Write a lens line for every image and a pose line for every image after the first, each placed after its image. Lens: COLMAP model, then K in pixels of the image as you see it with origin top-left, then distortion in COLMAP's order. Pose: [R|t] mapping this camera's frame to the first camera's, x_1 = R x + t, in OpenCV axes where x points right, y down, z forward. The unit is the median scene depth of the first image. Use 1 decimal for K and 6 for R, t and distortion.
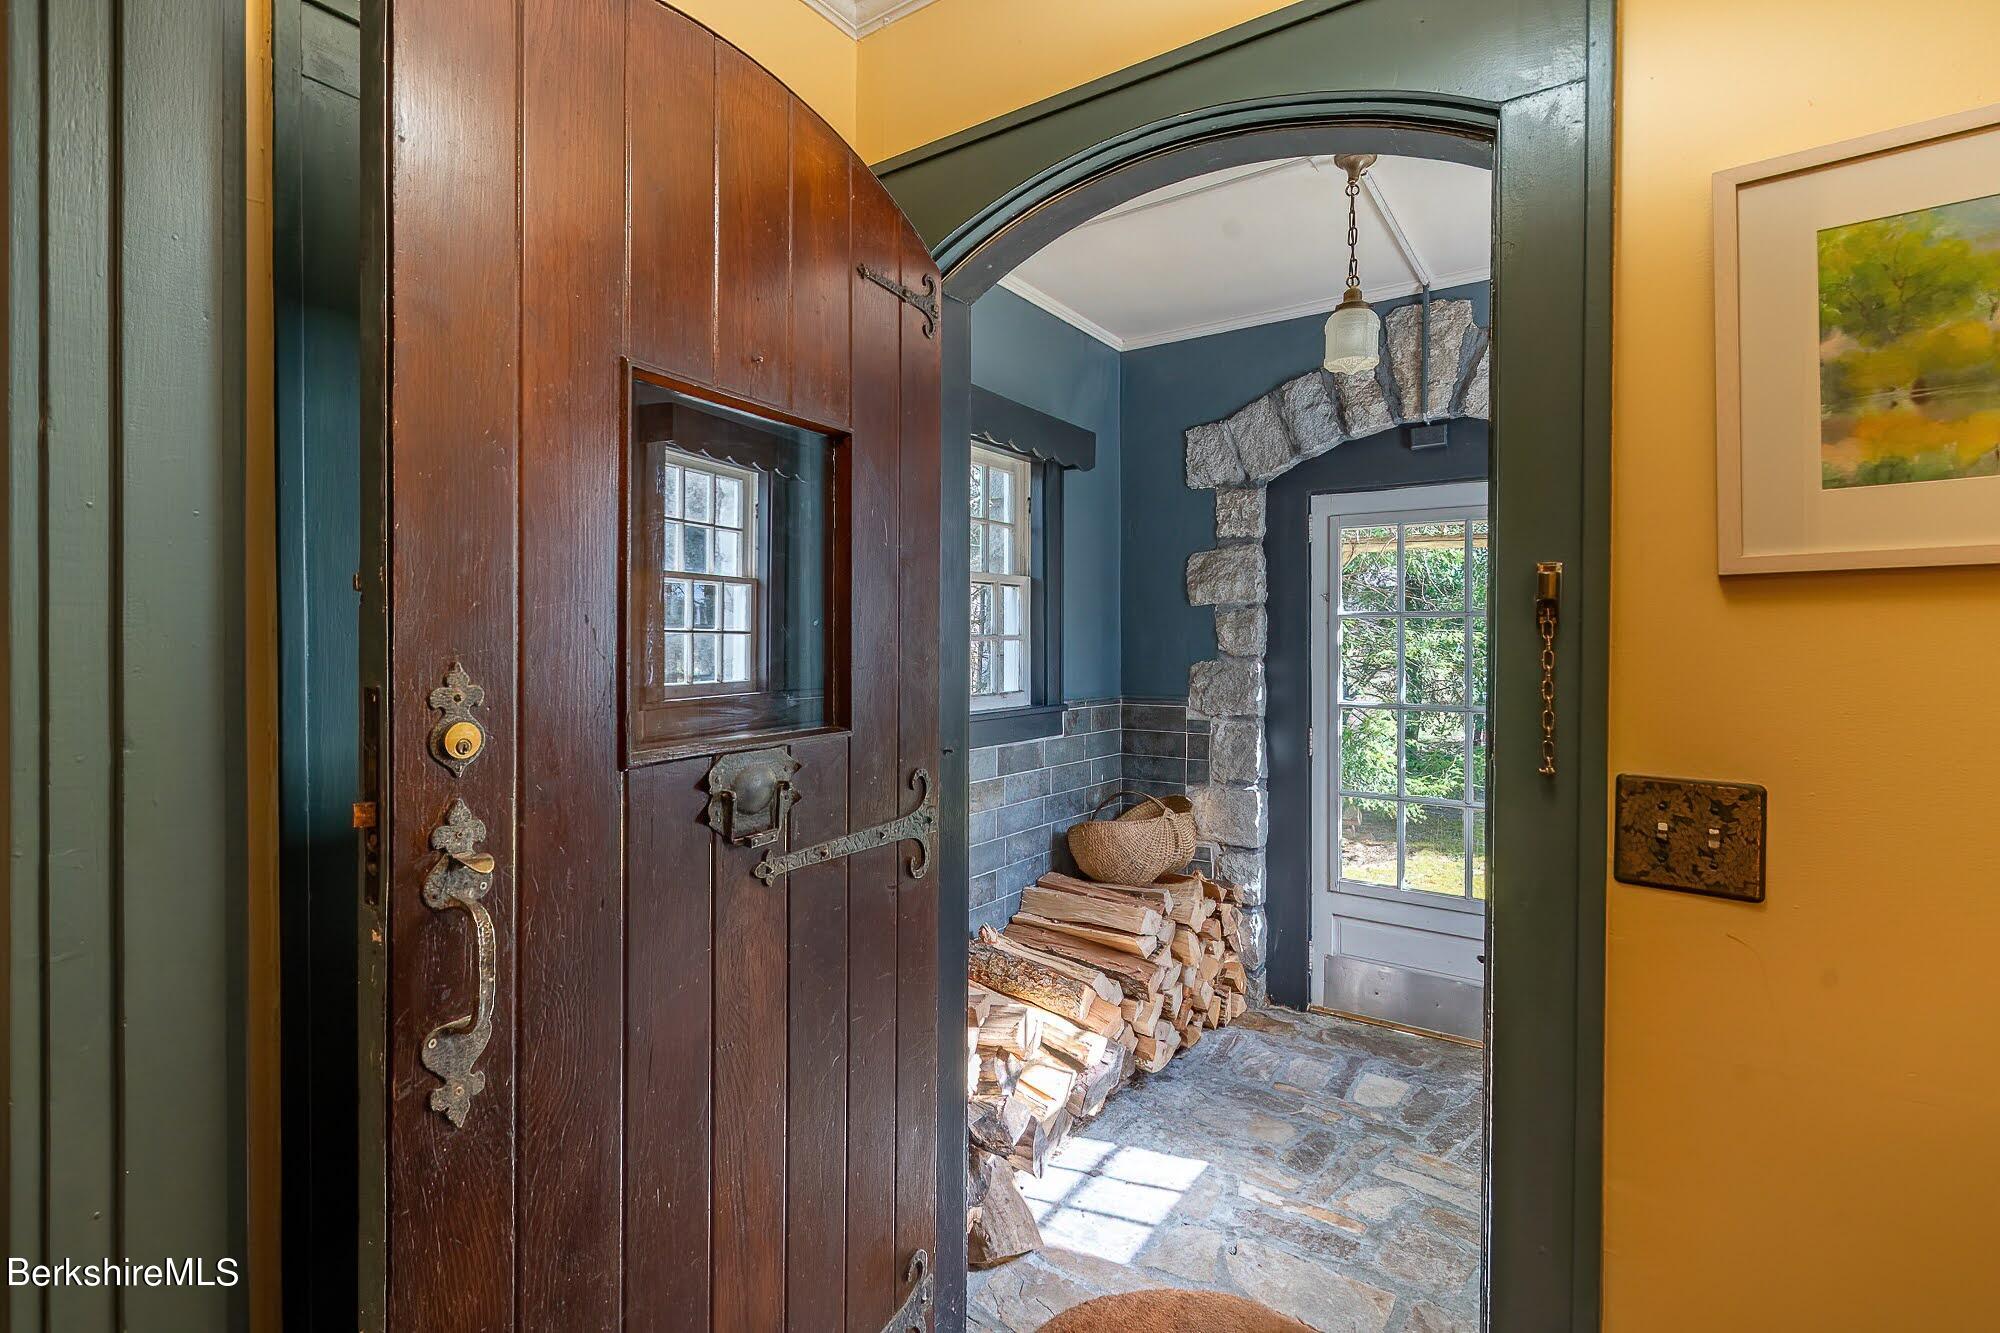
lens RADIAL K [[906.1, 0, 999.5], [0, 906.1, 644.9], [0, 0, 1]] dist [-0.001801, -0.000647]
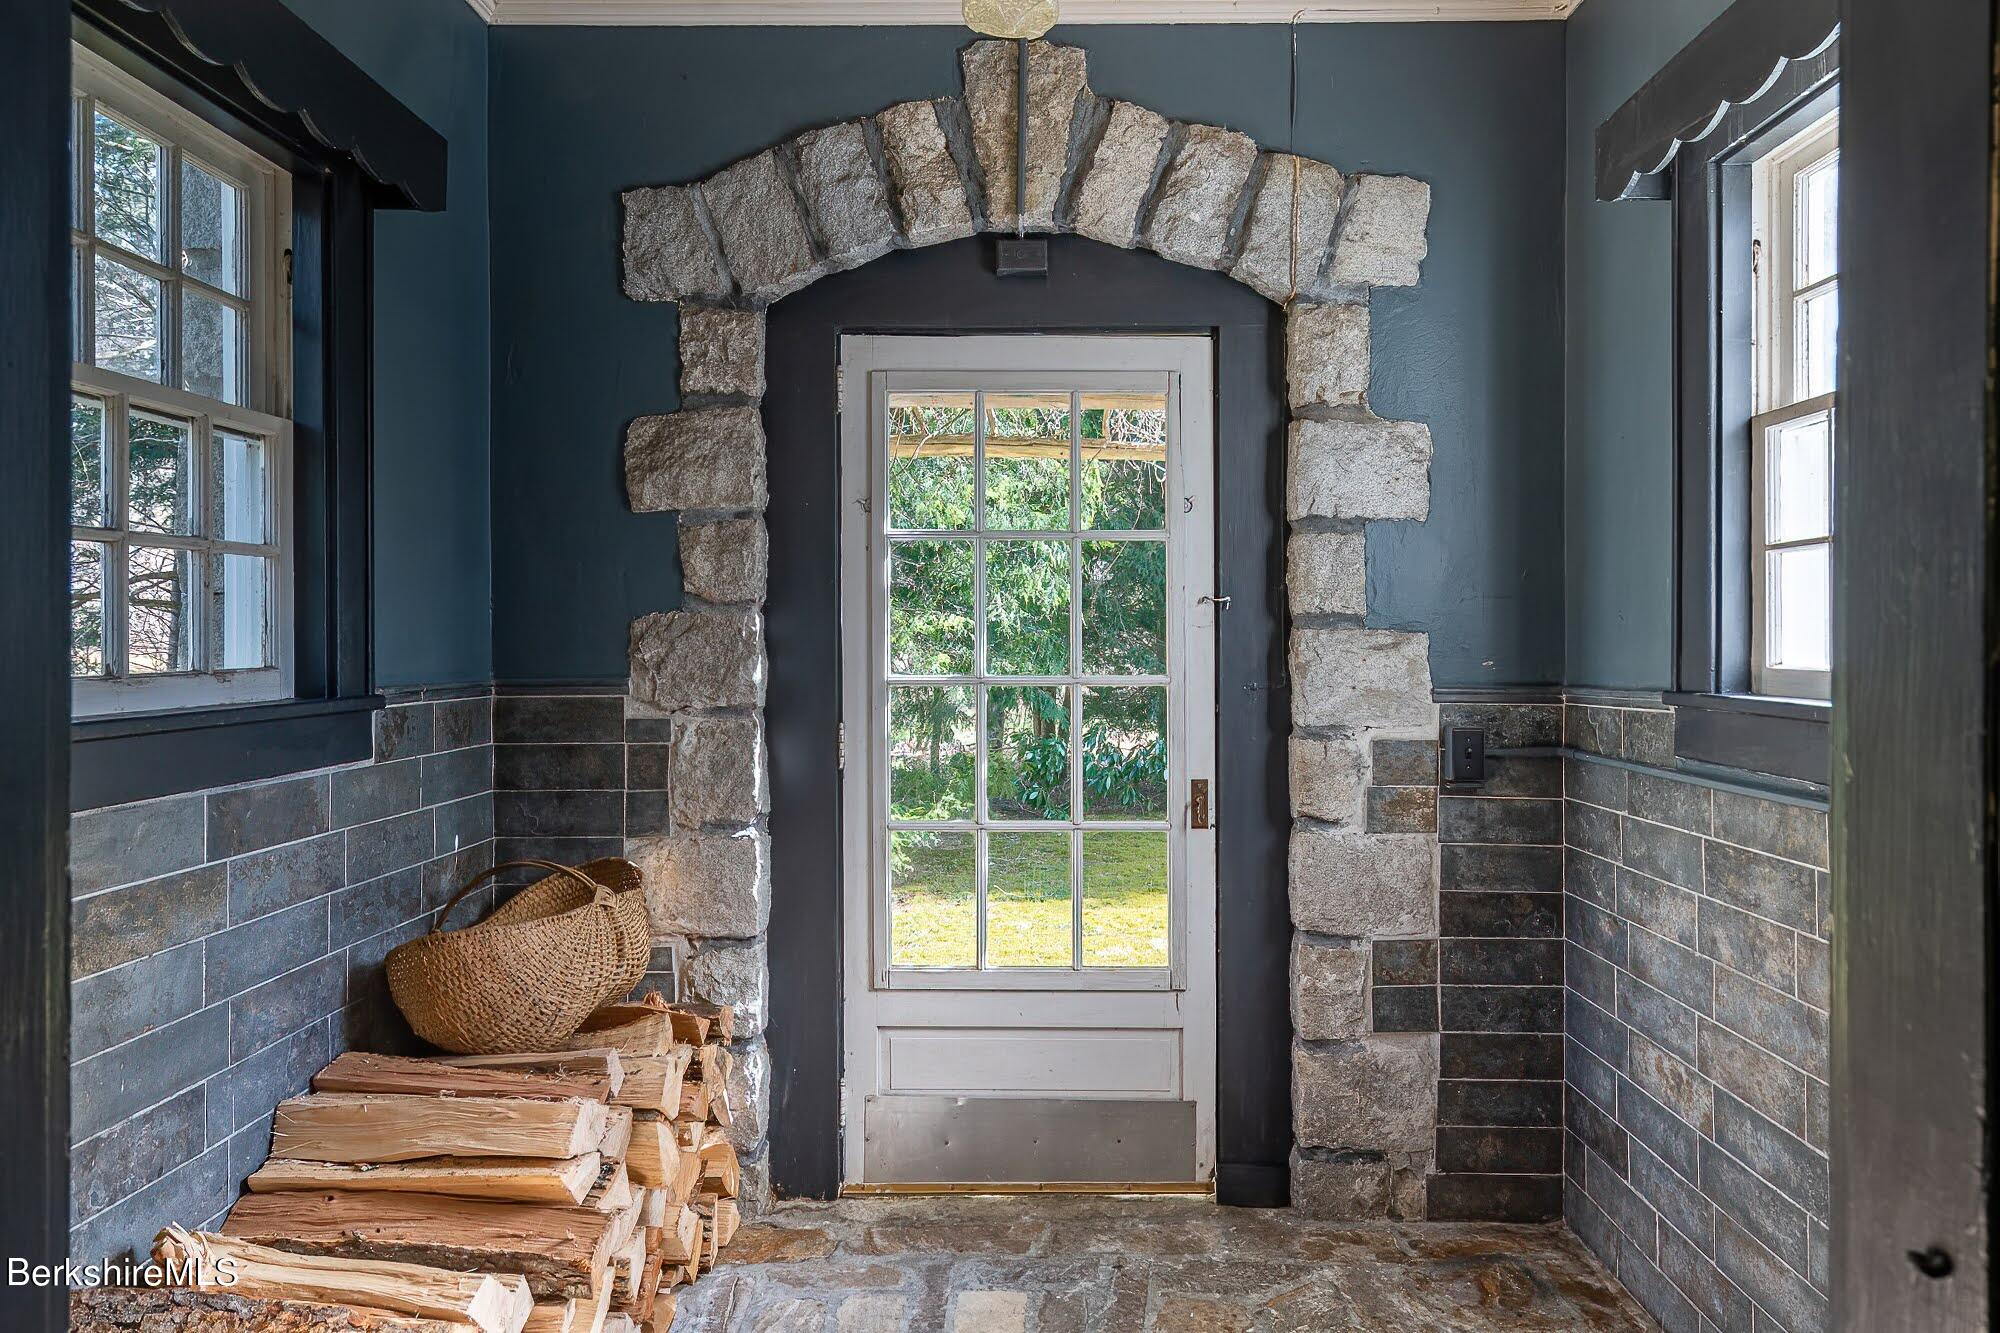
lens RADIAL K [[1163.4, 0, 1006.2], [0, 1163.4, 640.4], [0, 0, 1]] dist [0.001773, -0.000271]
pose [[0.828051, -0.002893, 0.560645, 0.002291], [0.007278, 0.999958, -0.005590, 0.043093], [-0.560605, 0.008710, 0.828038, 0.305324]]
